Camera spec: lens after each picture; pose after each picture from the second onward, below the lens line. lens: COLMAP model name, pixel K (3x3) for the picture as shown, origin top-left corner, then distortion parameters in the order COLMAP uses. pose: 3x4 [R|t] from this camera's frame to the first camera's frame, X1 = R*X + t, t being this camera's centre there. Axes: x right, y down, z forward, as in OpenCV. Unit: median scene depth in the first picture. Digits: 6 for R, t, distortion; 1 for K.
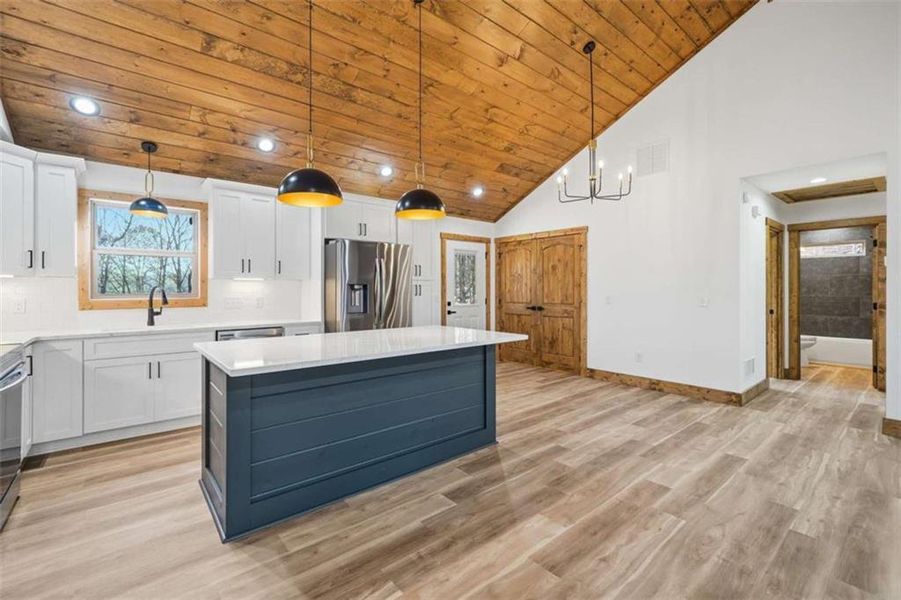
lens RADIAL K [[388.2, 0, 431.3], [0, 388.2, 287.9], [0, 0, 1]] dist [-0.000932, -0.000120]
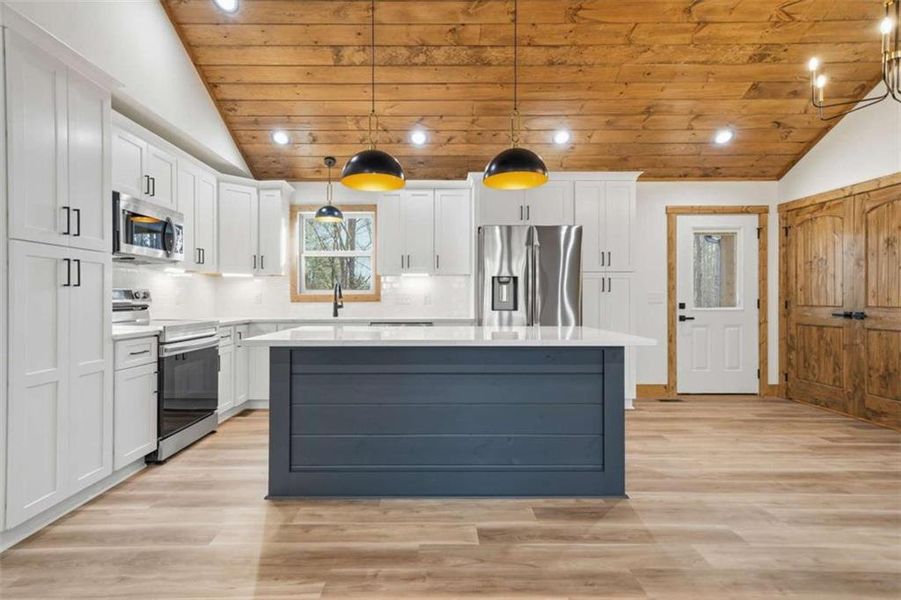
lens RADIAL K [[444.6, 0, 438.0], [0, 444.6, 297.0], [0, 0, 1]] dist [0.015970, 0.000344]
pose [[0.785261, -0.001574, -0.619163, 0.365226], [0.002572, 0.999996, 0.000719, 0.041840], [0.619159, -0.002157, 0.785262, 0.164400]]
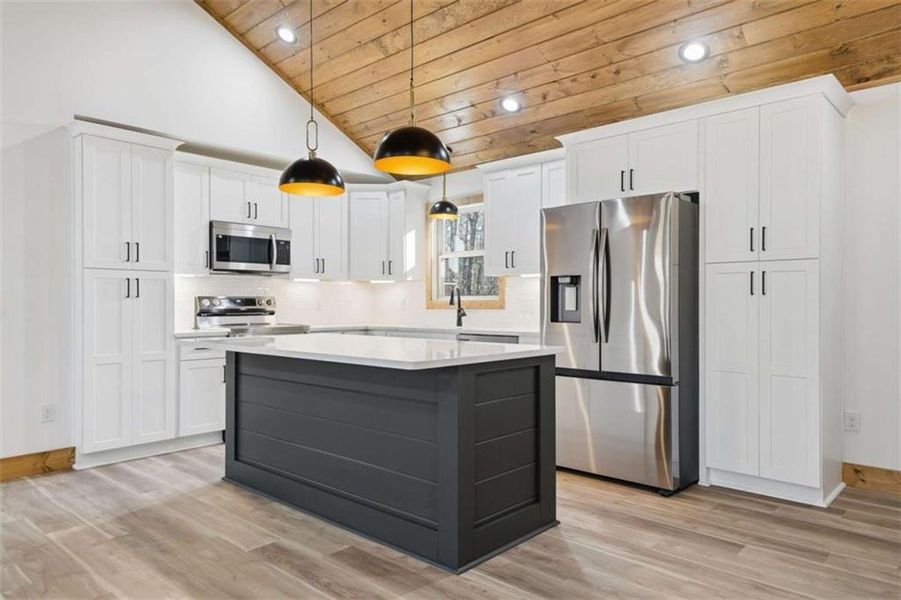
lens RADIAL K [[594.5, 0, 450.5], [0, 594.5, 300.0], [0, 0, 1]] dist [0.032683, 0.000200]
pose [[0.159634, -0.005405, -0.987161, 0.871553], [0.004725, 0.999978, -0.004711, 0.039885], [0.987165, -0.003913, 0.159656, 0.798826]]
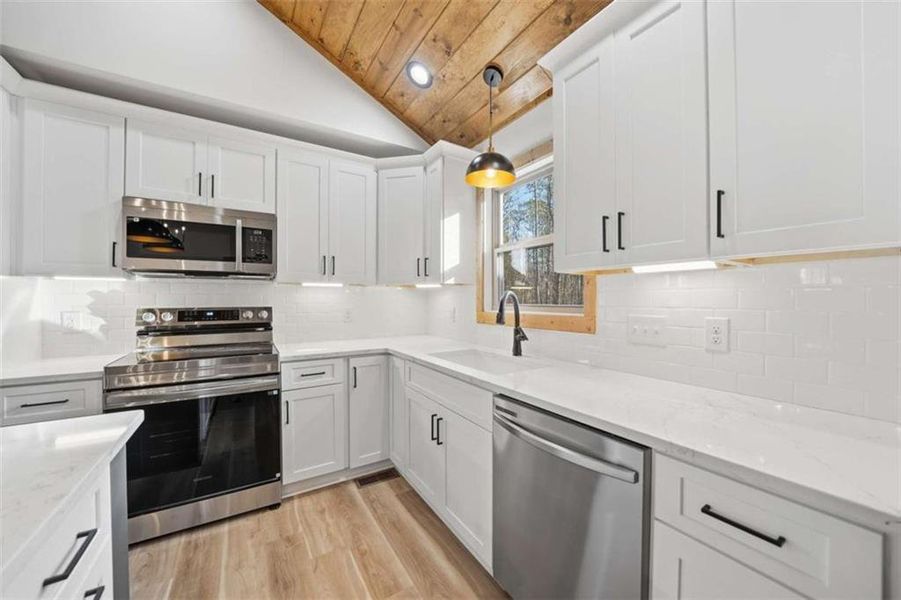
lens RADIAL K [[333.5, 0, 460.4], [0, 333.5, 299.0], [0, 0, 1]] dist [-0.024814, 0.000011]
pose [[-0.096522, 0.000155, -0.995331, -0.187748], [0.004051, 0.999992, -0.000237, 0.005548], [0.995323, -0.004055, -0.096522, 1.049329]]
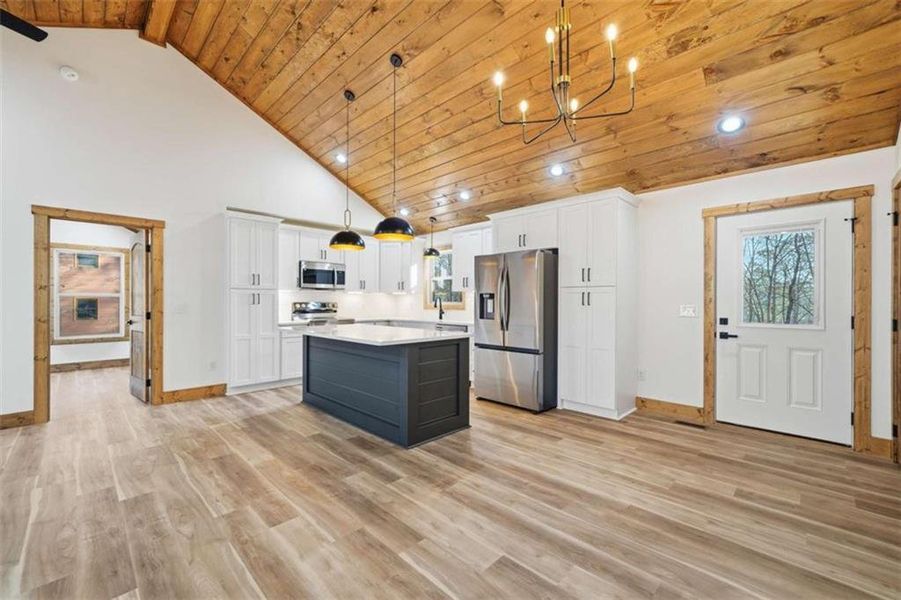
lens RADIAL K [[370.0, 0, 450.5], [0, 370.0, 300.0], [0, 0, 1]] dist [-0.000130, 0.000105]
pose [[0.121479, -0.003004, -0.992589, 1.044105], [0.001680, 0.999995, -0.002821, 0.015275], [0.992593, -0.001325, 0.121483, 0.917057]]
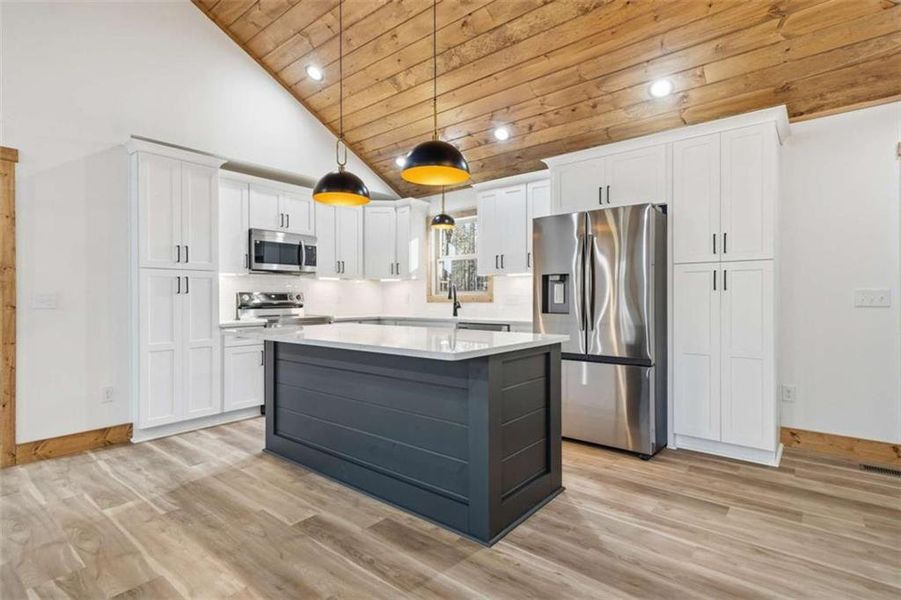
lens RADIAL K [[444.0, 0, 449.6], [0, 444.0, 296.2], [0, 0, 1]] dist [0.012416, 0.000262]
pose [[0.209047, -0.003845, -0.977898, 0.720943], [0.007015, 0.999972, -0.002432, 0.039950], [0.977880, -0.006352, 0.209068, 0.750141]]
